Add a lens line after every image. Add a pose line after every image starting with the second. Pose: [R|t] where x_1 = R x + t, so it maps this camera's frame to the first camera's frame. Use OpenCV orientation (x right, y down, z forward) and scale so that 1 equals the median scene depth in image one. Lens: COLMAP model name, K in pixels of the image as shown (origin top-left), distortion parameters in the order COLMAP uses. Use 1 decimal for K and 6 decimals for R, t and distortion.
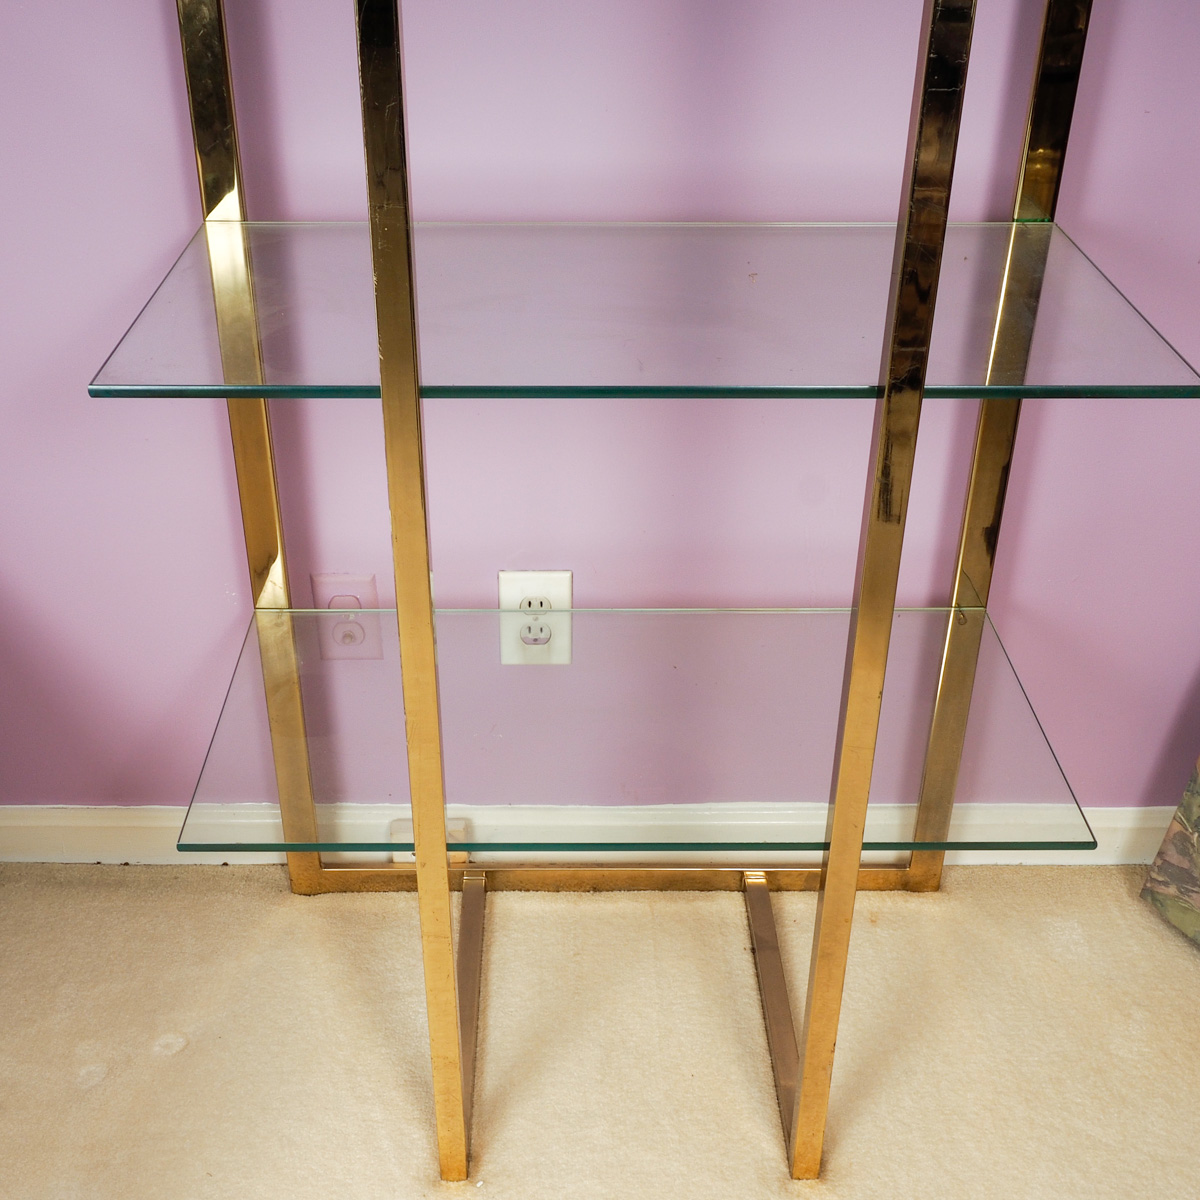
lens RADIAL K [[1447.4, 0, 567.3], [0, 1447.4, 622.4], [0, 0, 1]] dist [0.008804, 0.000000]
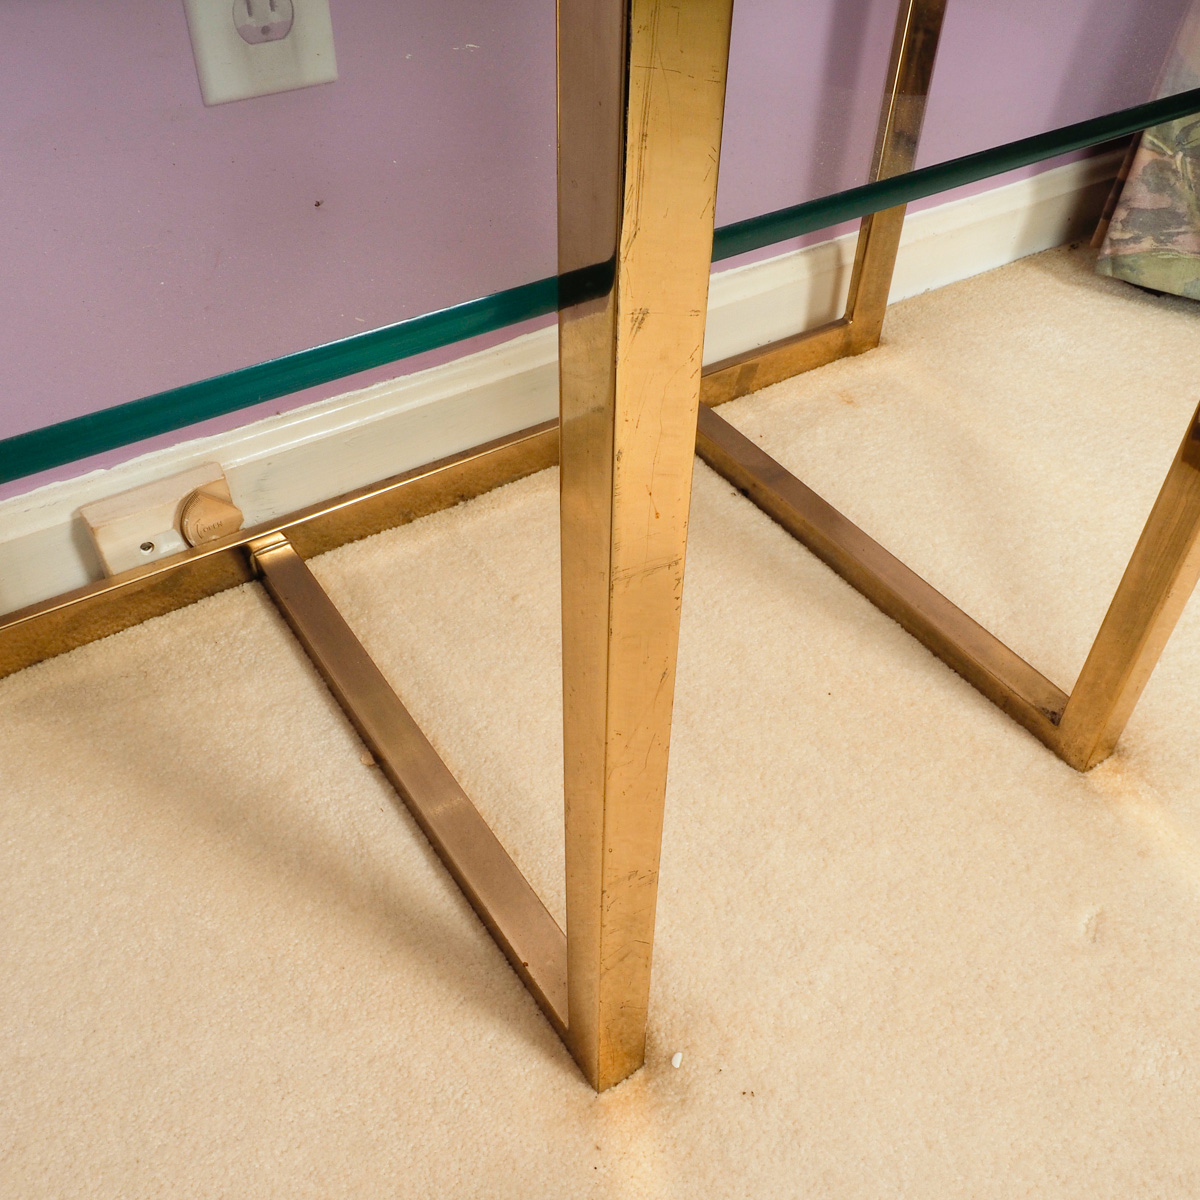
lens RADIAL K [[1141.2, 0, 602.9], [0, 1141.2, 580.8], [0, 0, 1]] dist [-0.012235, 0.000000]
pose [[0.835075, -0.360513, 0.415548, -0.149300], [0.264678, 0.925472, 0.271011, 0.107443], [-0.482281, -0.116328, 0.868259, 0.579311]]
